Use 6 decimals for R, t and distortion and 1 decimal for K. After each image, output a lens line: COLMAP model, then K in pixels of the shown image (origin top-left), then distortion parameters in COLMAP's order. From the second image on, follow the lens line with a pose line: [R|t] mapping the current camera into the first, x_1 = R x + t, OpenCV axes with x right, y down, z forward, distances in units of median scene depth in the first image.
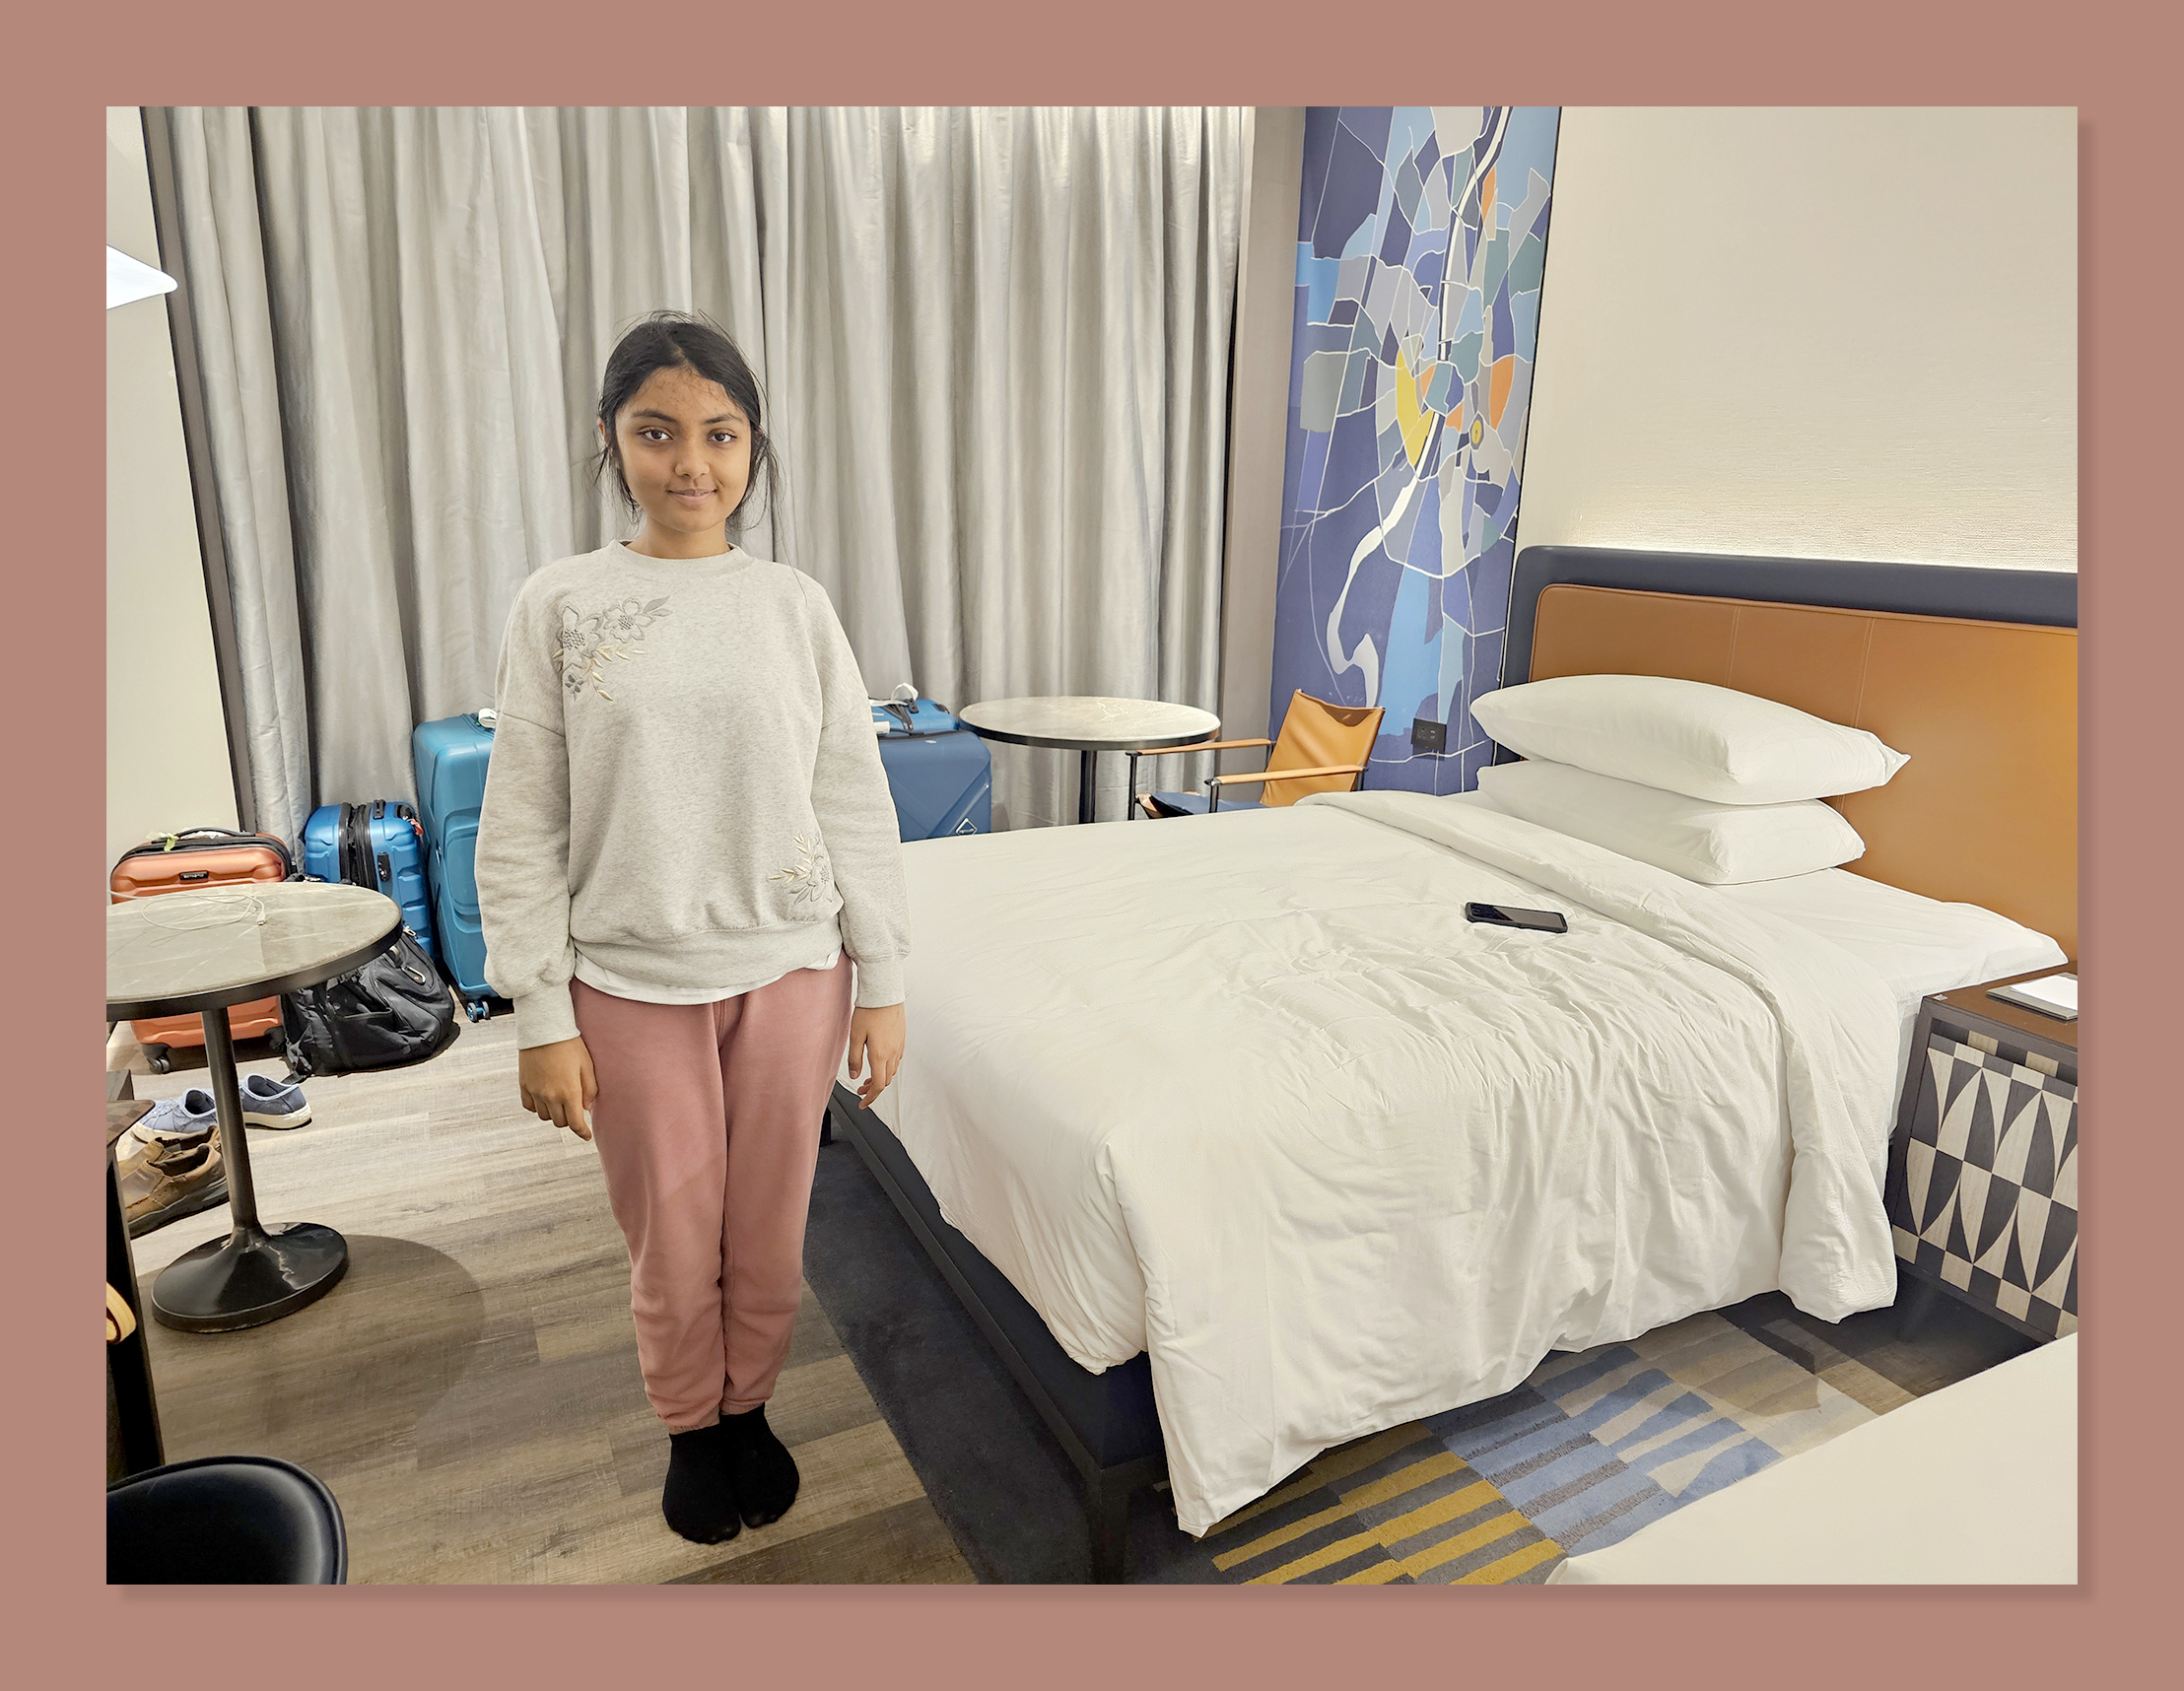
lens RADIAL K [[1439.2, 0, 1064.1], [0, 1439.2, 821.7], [0, 0, 1]] dist [0.046779, -0.047224]
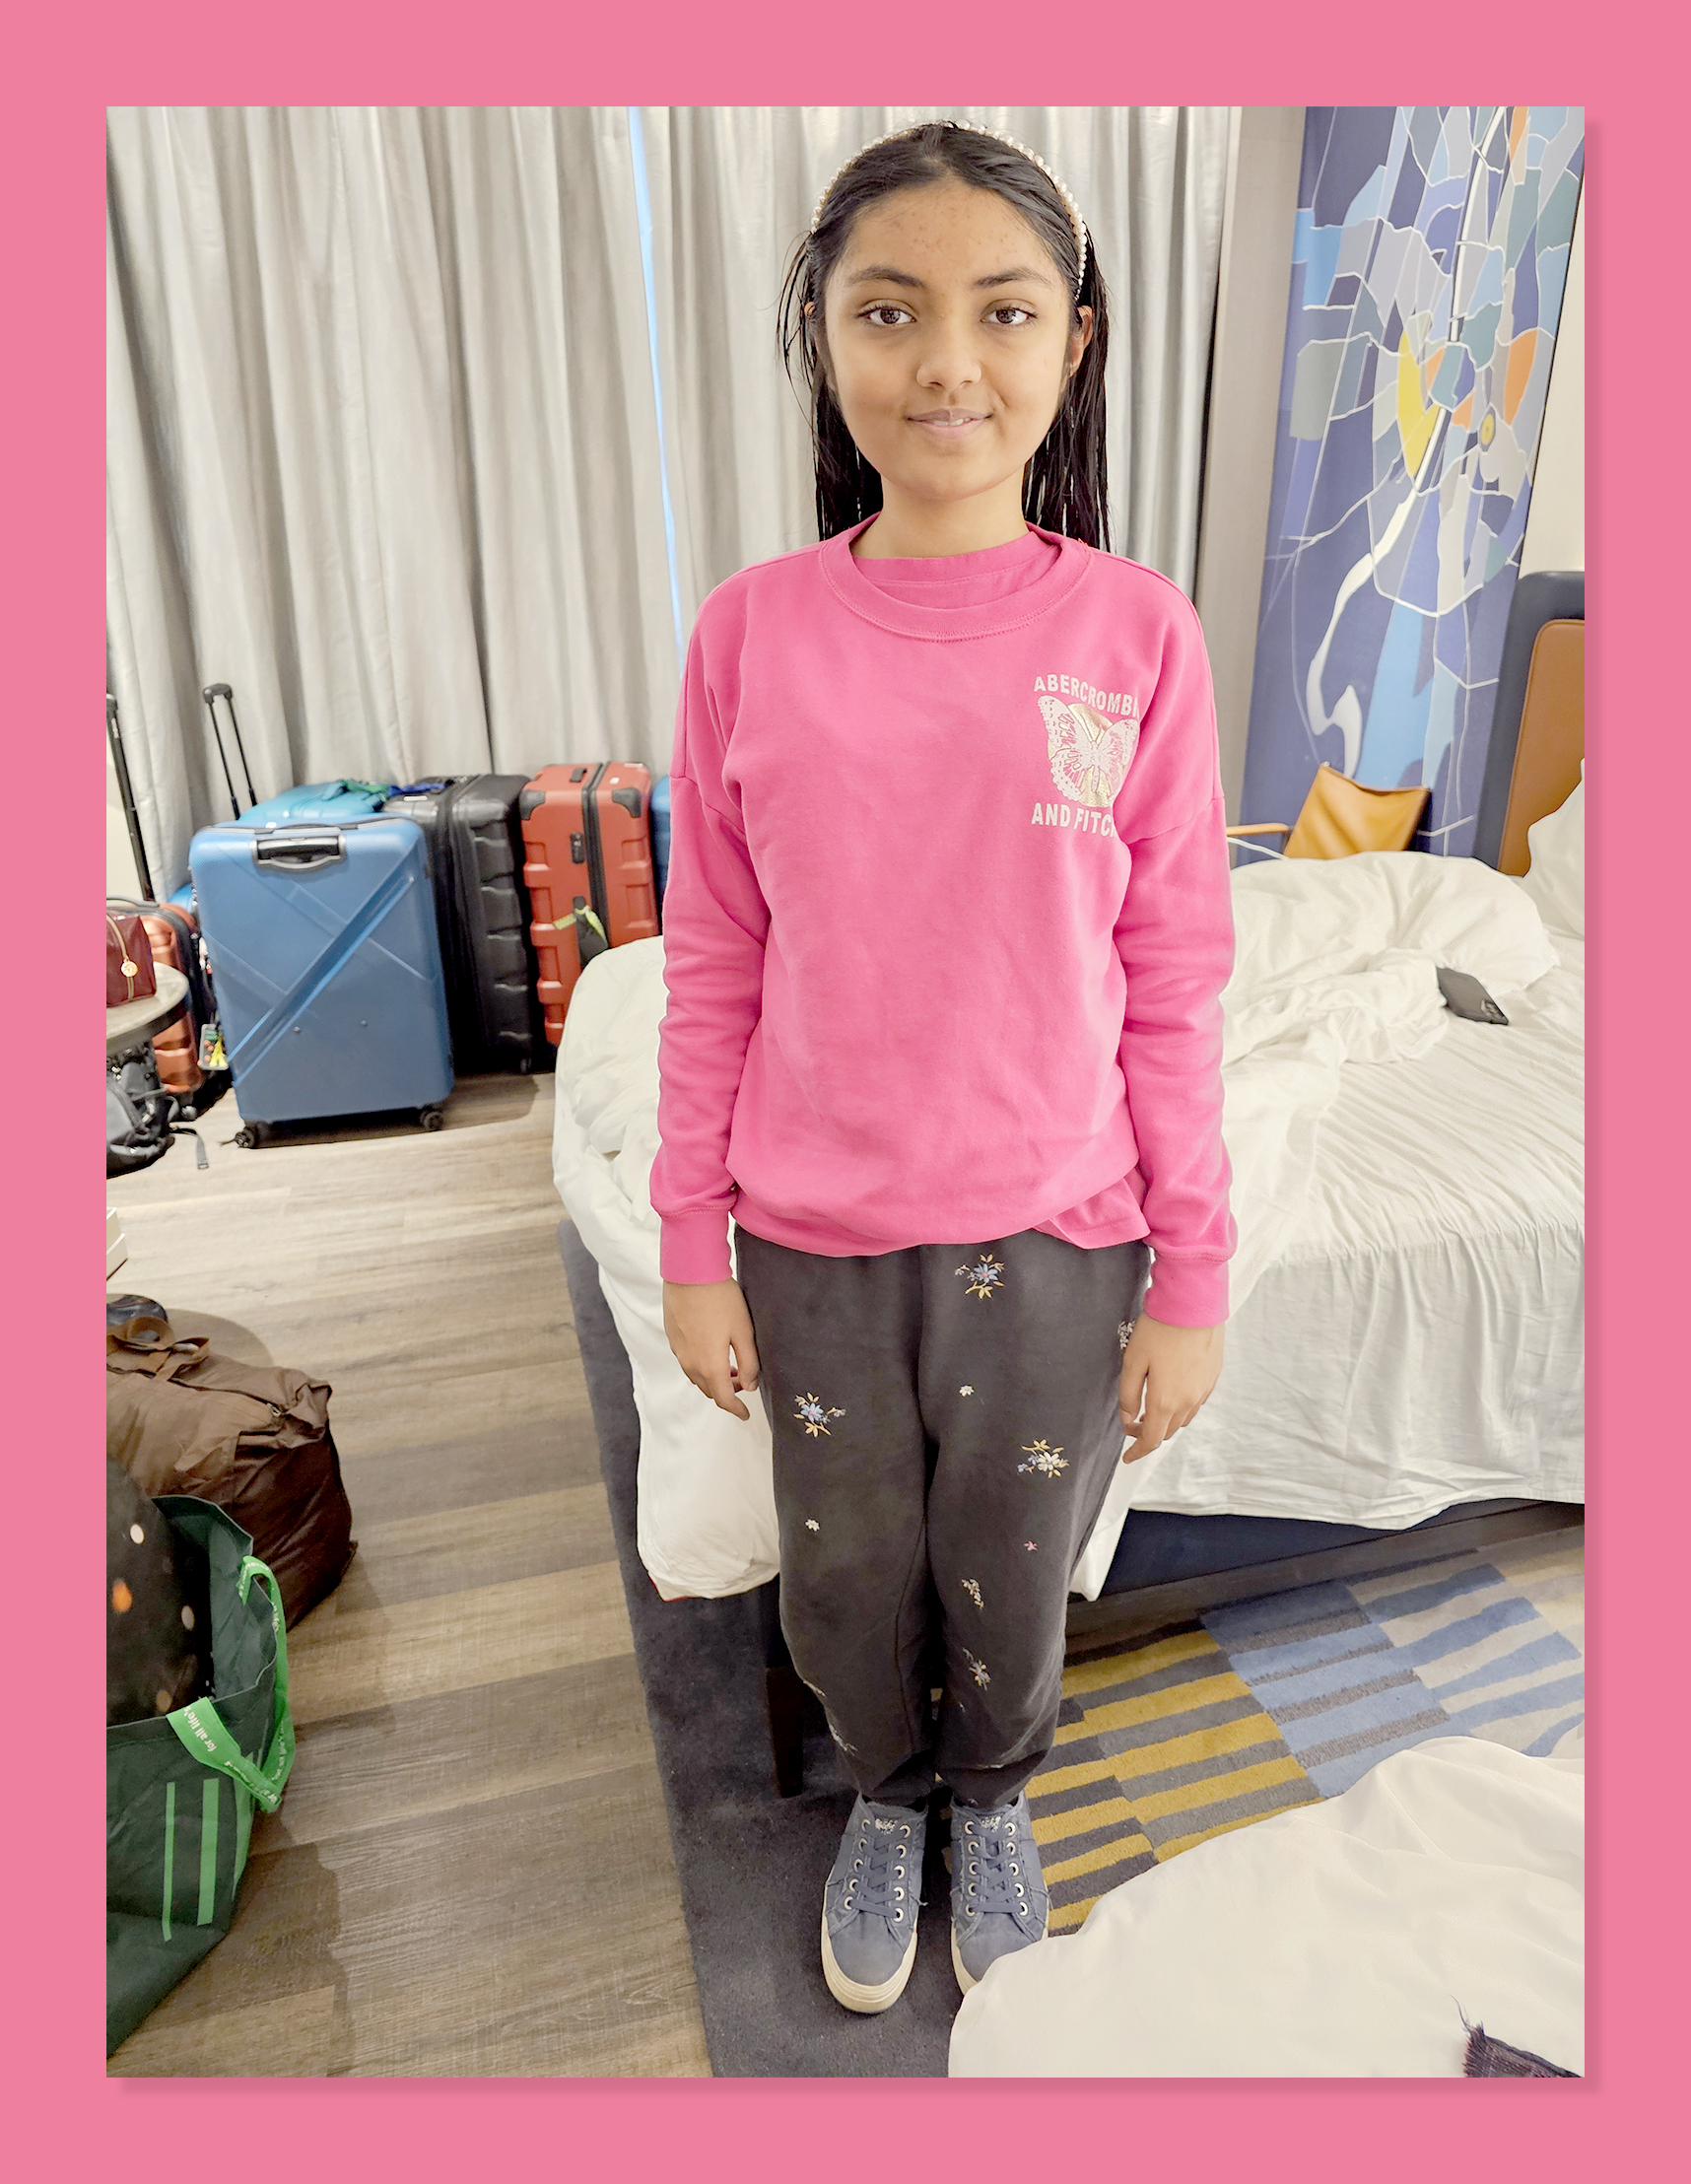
lens RADIAL K [[1489.1, 0, 844.0], [0, 1489.1, 1013.9], [0, 0, 1]] dist [0.037921, -0.034637]
pose [[0.979657, 0.031000, -0.198271, 0.134432], [-0.013936, 0.996121, 0.086886, -0.011955], [0.200195, -0.082355, 0.976289, 0.090736]]
